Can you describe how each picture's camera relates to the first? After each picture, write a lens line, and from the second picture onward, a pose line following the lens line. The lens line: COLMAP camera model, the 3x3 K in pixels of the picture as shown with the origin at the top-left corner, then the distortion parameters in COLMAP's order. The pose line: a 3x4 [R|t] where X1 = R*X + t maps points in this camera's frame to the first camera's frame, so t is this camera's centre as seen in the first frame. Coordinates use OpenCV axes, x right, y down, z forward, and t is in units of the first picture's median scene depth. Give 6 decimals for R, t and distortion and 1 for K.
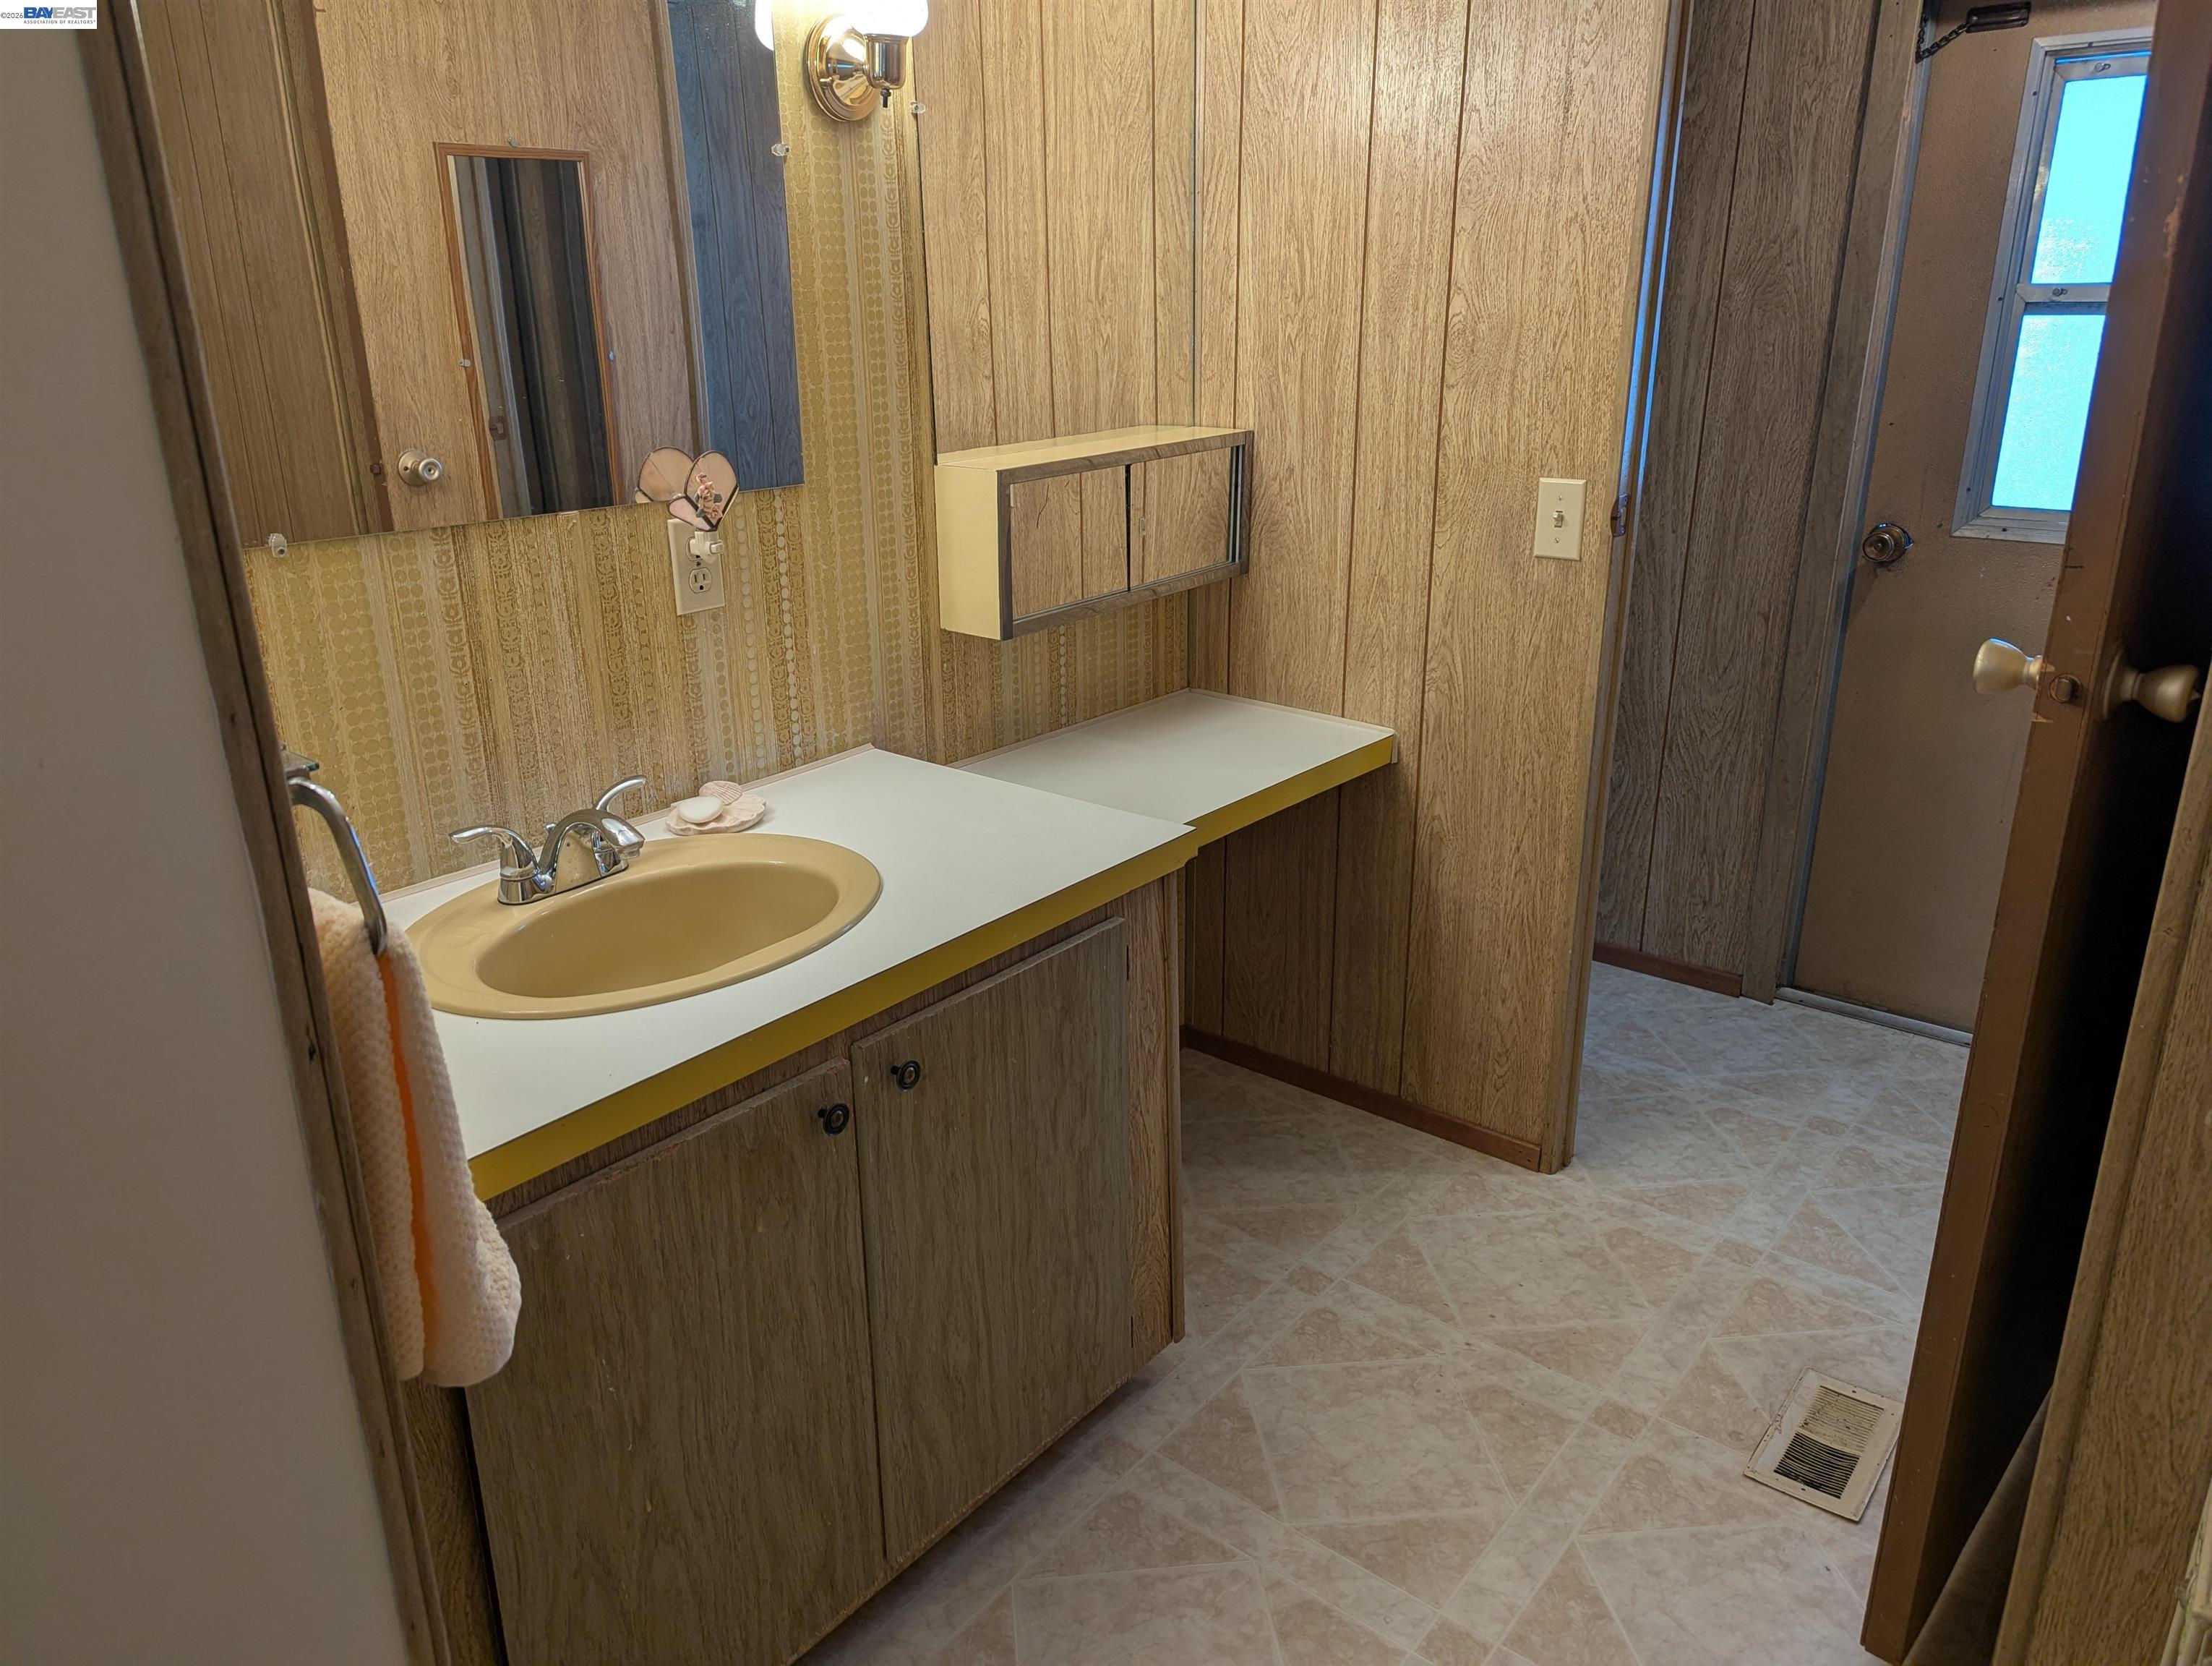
lens RADIAL K [[1566.7, 0, 1113.7], [0, 1566.7, 822.7], [0, 0, 1]] dist [0.049079, -0.040512]
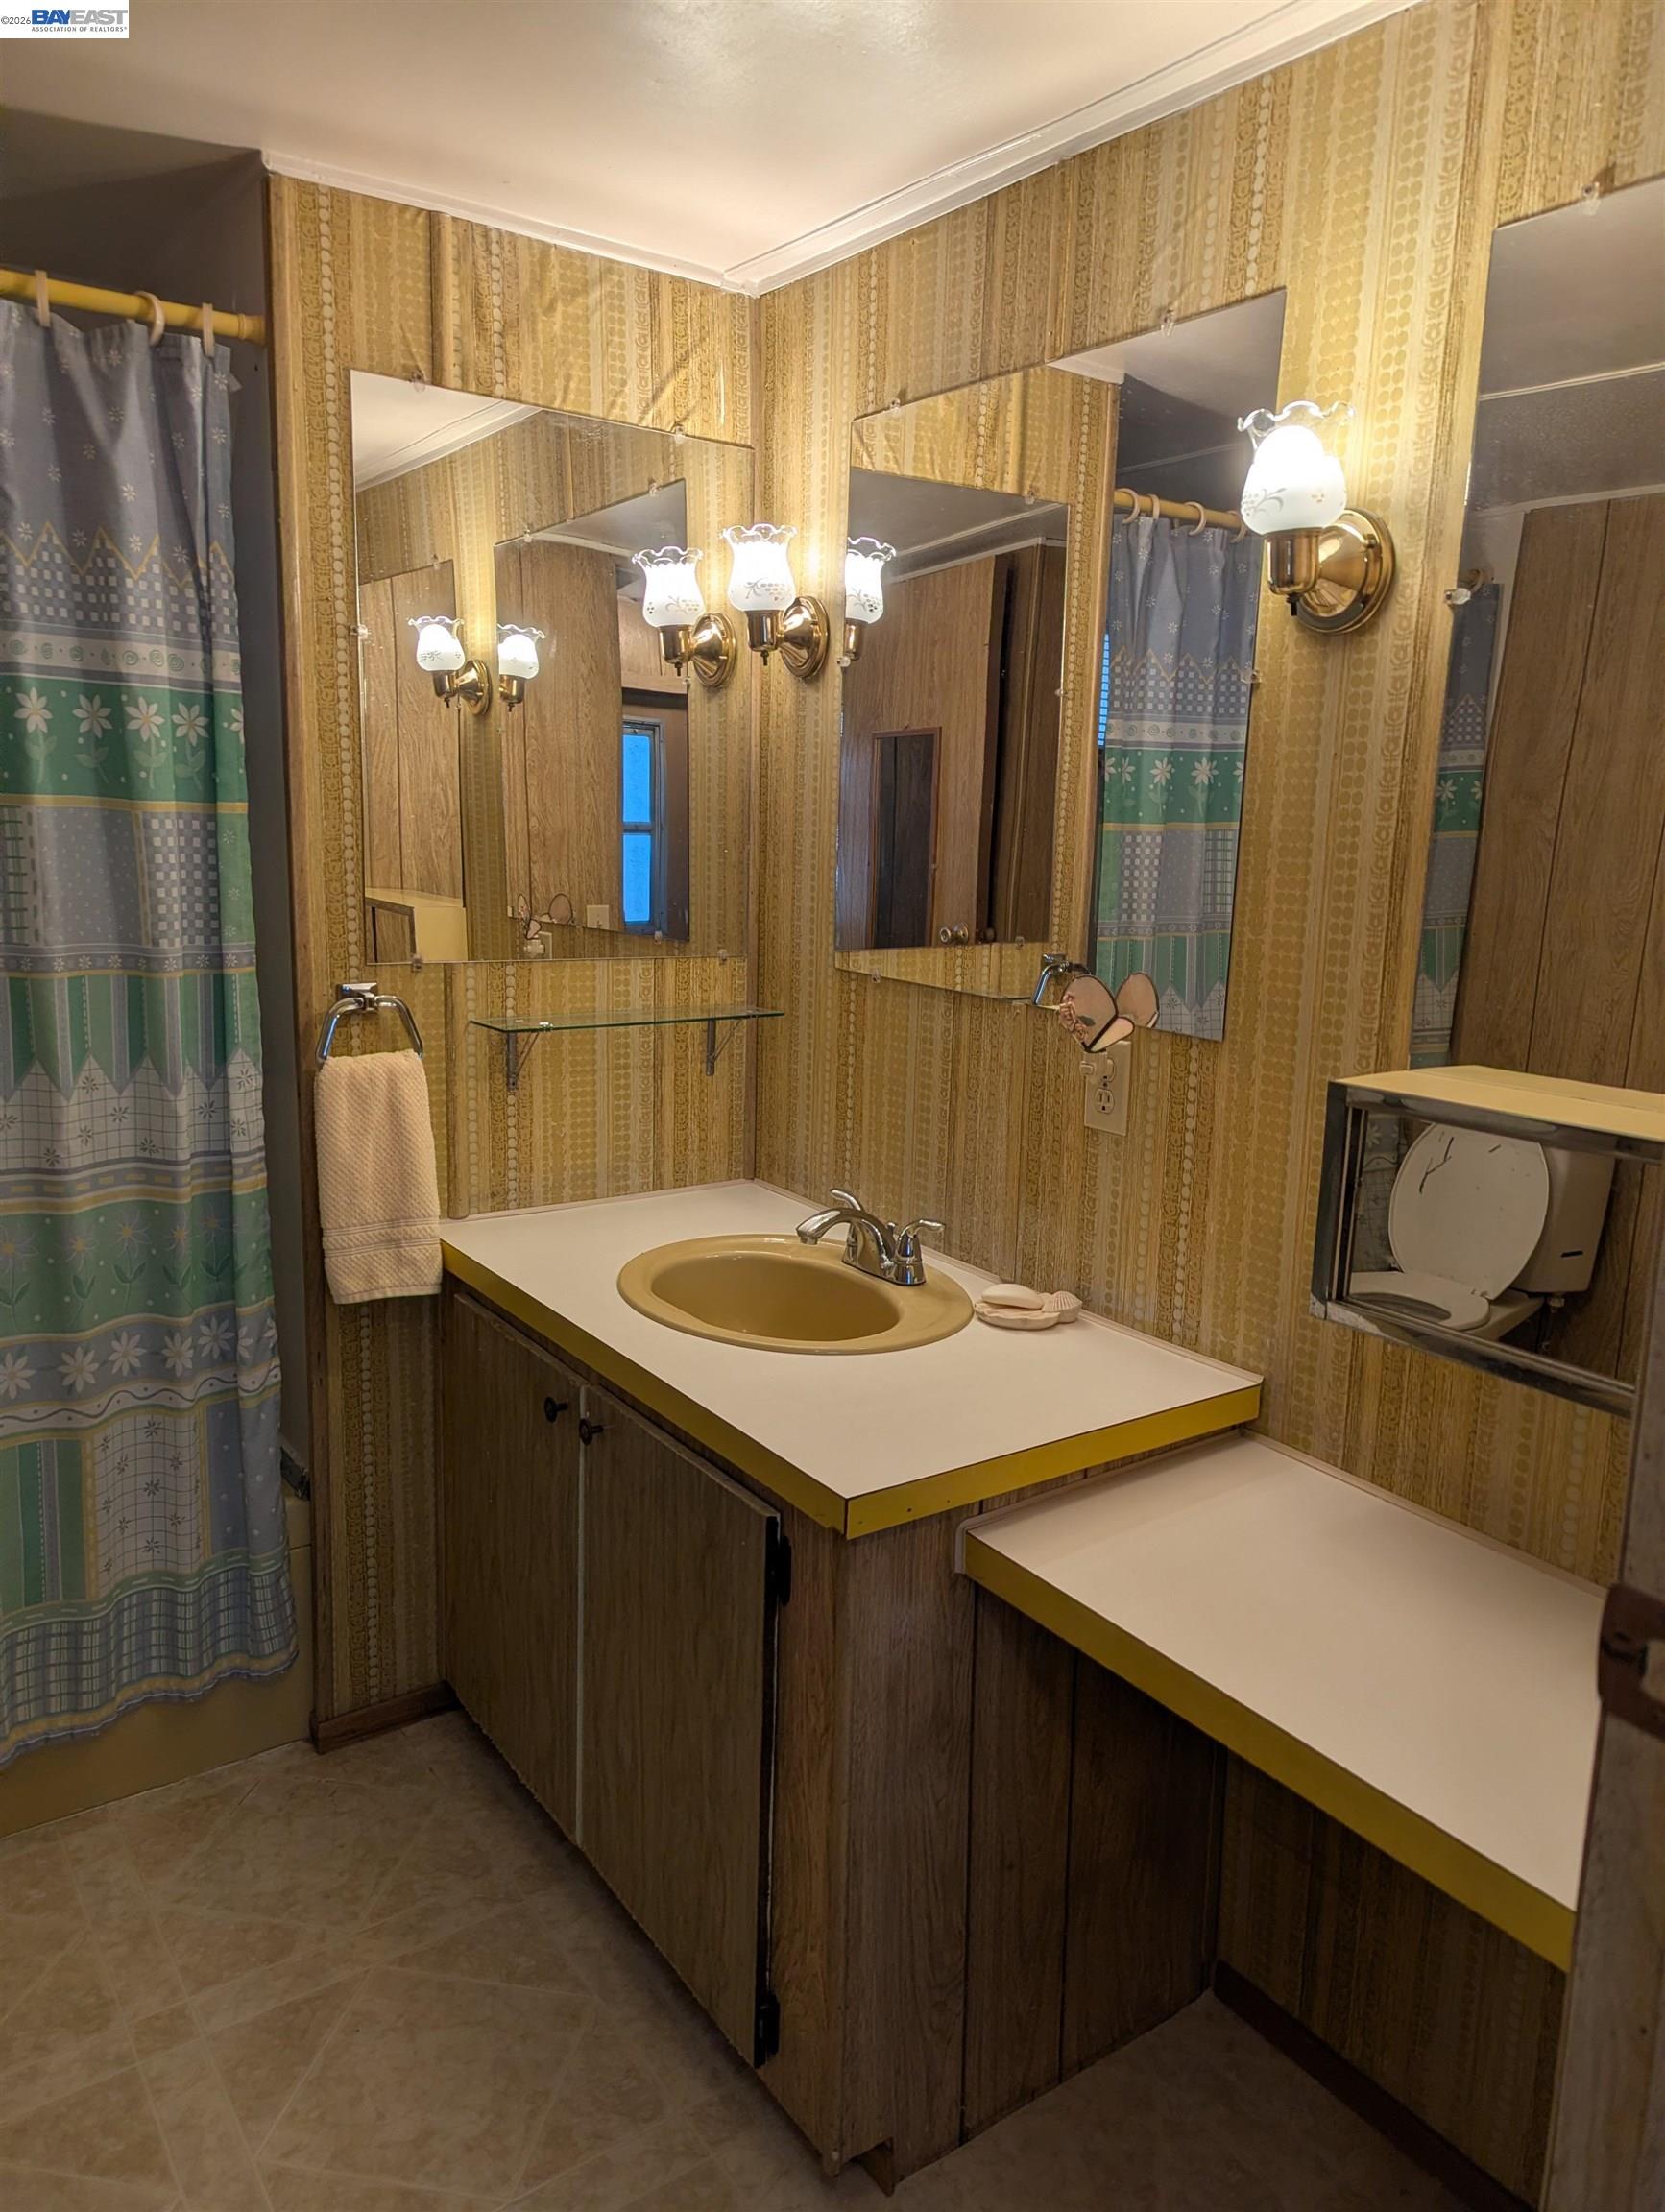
lens RADIAL K [[1566.5, 0, 838.1], [0, 1566.5, 1098.5], [0, 0, 1]] dist [0.049079, -0.040512]
pose [[-0.280138, 0.182647, -0.942424, 0.690705], [-0.335638, 0.901135, 0.274414, -0.355749], [0.899372, 0.393186, -0.191139, 0.993331]]
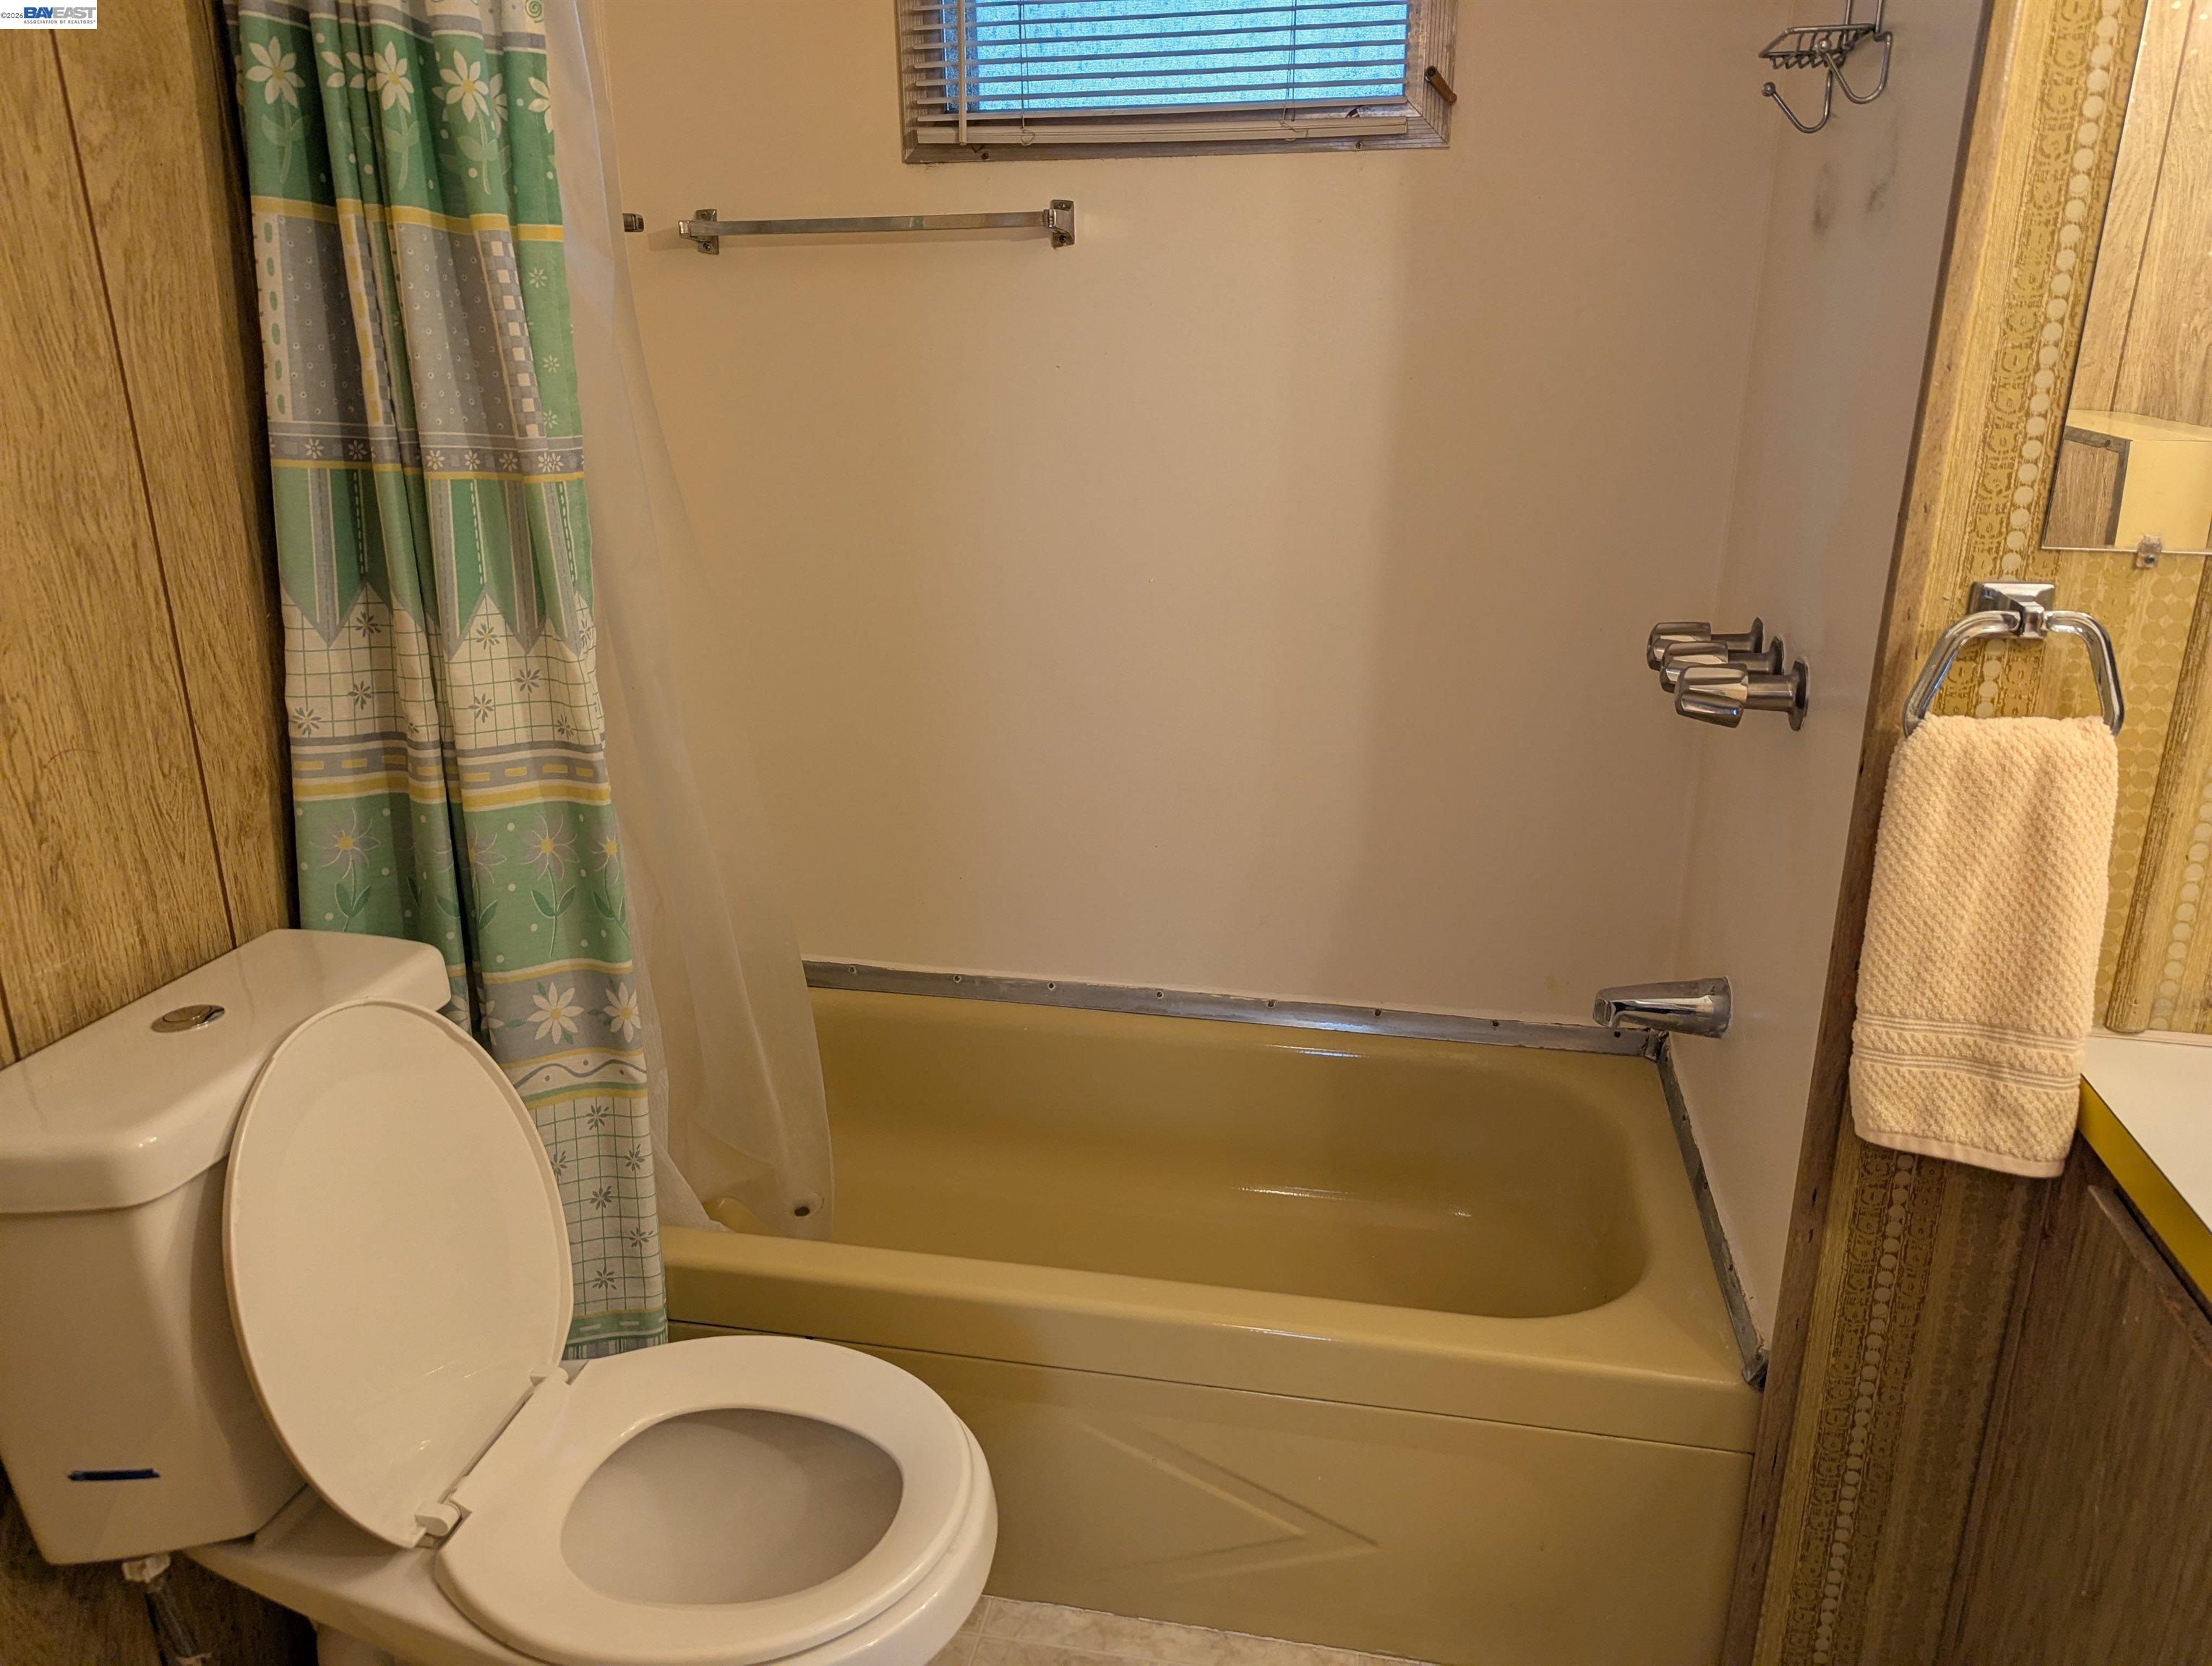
lens RADIAL K [[1566.7, 0, 1113.7], [0, 1566.7, 822.7], [0, 0, 1]] dist [0.049079, -0.040512]
pose [[-0.887932, 0.155817, -0.432780, 0.309734], [-0.139601, 0.805210, 0.576323, -0.238250], [0.438279, 0.572152, -0.693219, 0.767603]]
